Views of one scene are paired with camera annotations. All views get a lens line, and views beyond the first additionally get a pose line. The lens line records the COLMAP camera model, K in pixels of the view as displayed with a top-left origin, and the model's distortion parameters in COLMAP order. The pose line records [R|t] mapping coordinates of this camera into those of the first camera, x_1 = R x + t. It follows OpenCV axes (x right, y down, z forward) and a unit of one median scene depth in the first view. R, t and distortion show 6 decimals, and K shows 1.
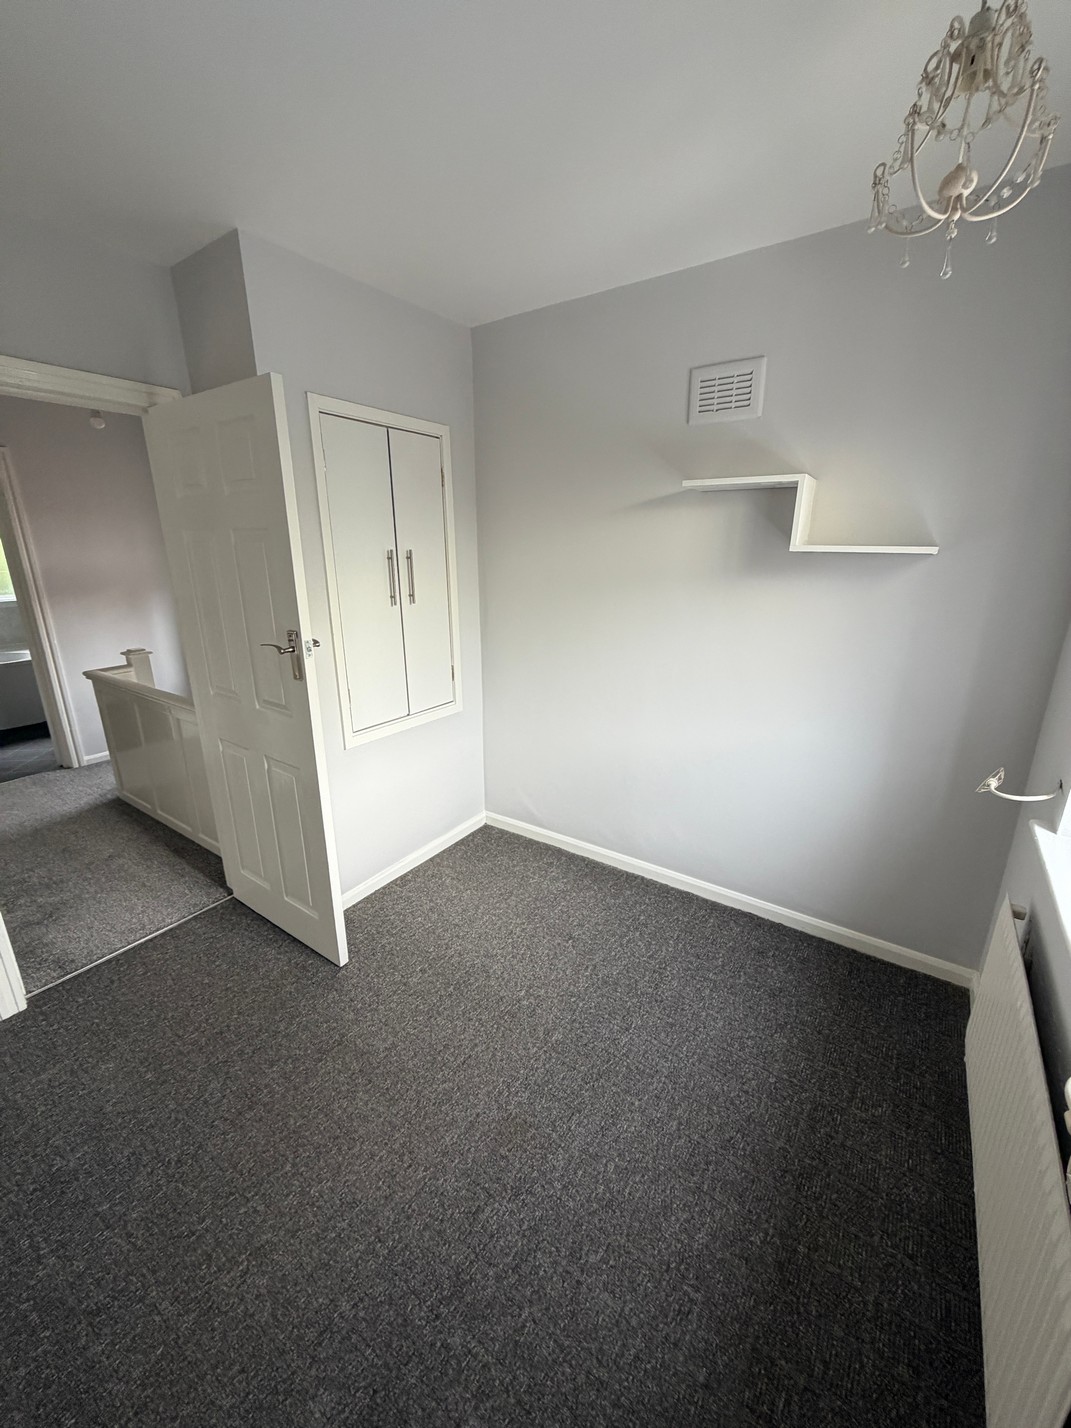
lens RADIAL K [[571.2, 0, 536.3], [0, 571.2, 708.0], [0, 0, 1]] dist [0.000961, -0.000112]
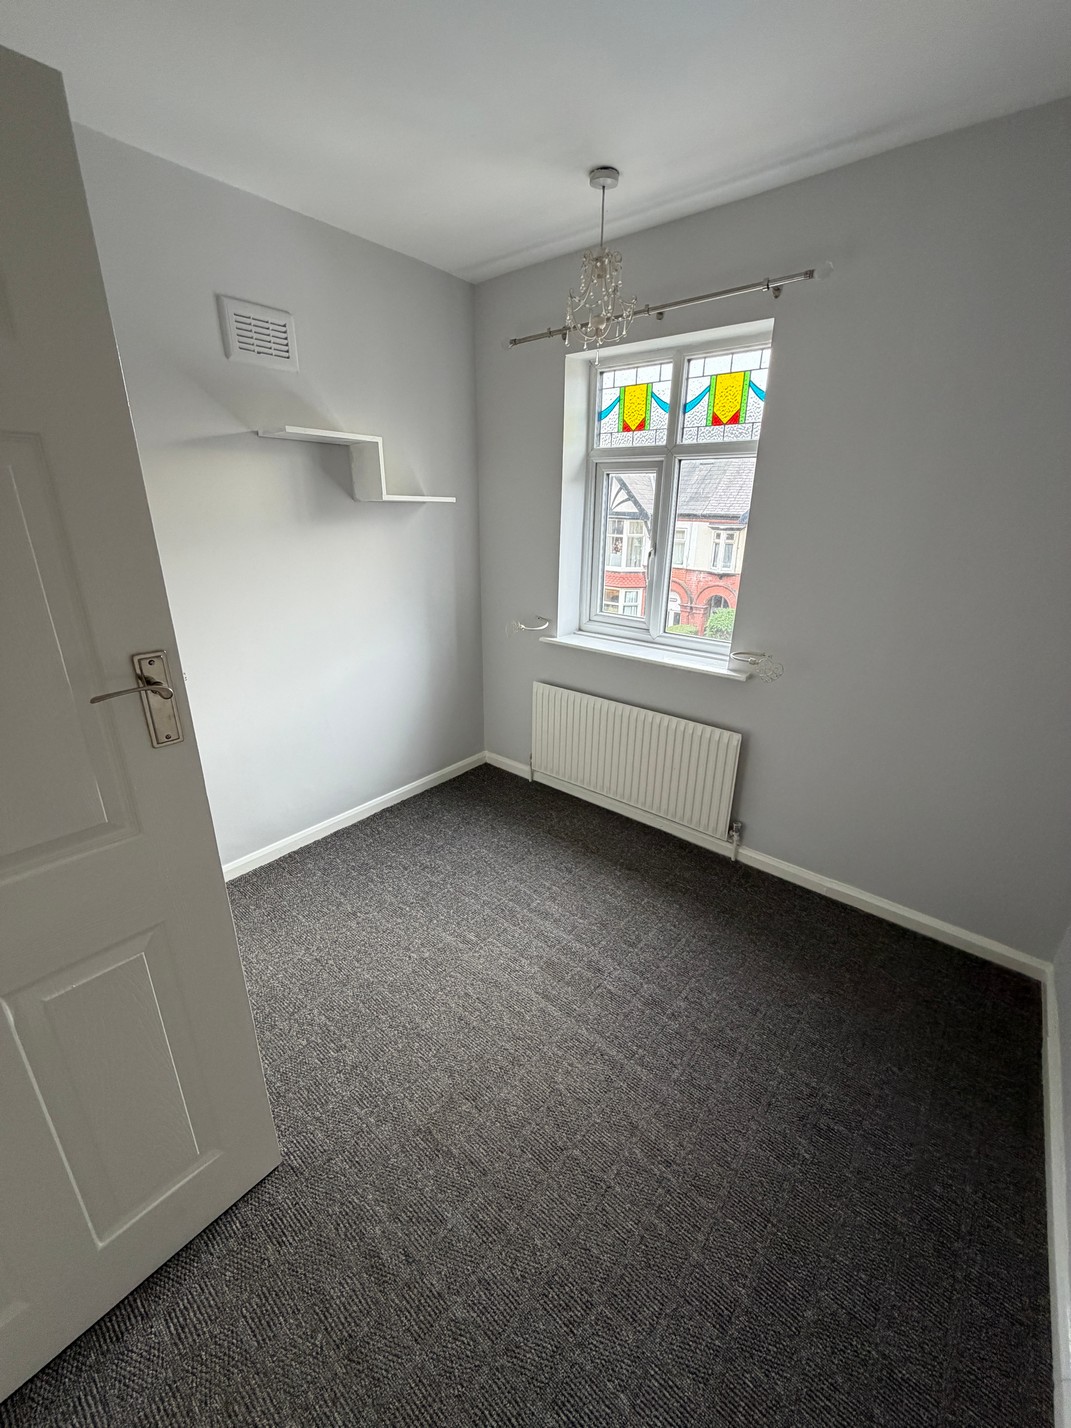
lens RADIAL K [[571.2, 0, 536.3], [0, 571.2, 708.0], [0, 0, 1]] dist [0.000961, -0.000112]
pose [[0.082988, -0.334165, 0.938854, -0.779957], [0.270549, 0.914276, 0.301502, -0.131833], [-0.959123, 0.228985, 0.166282, 0.525907]]
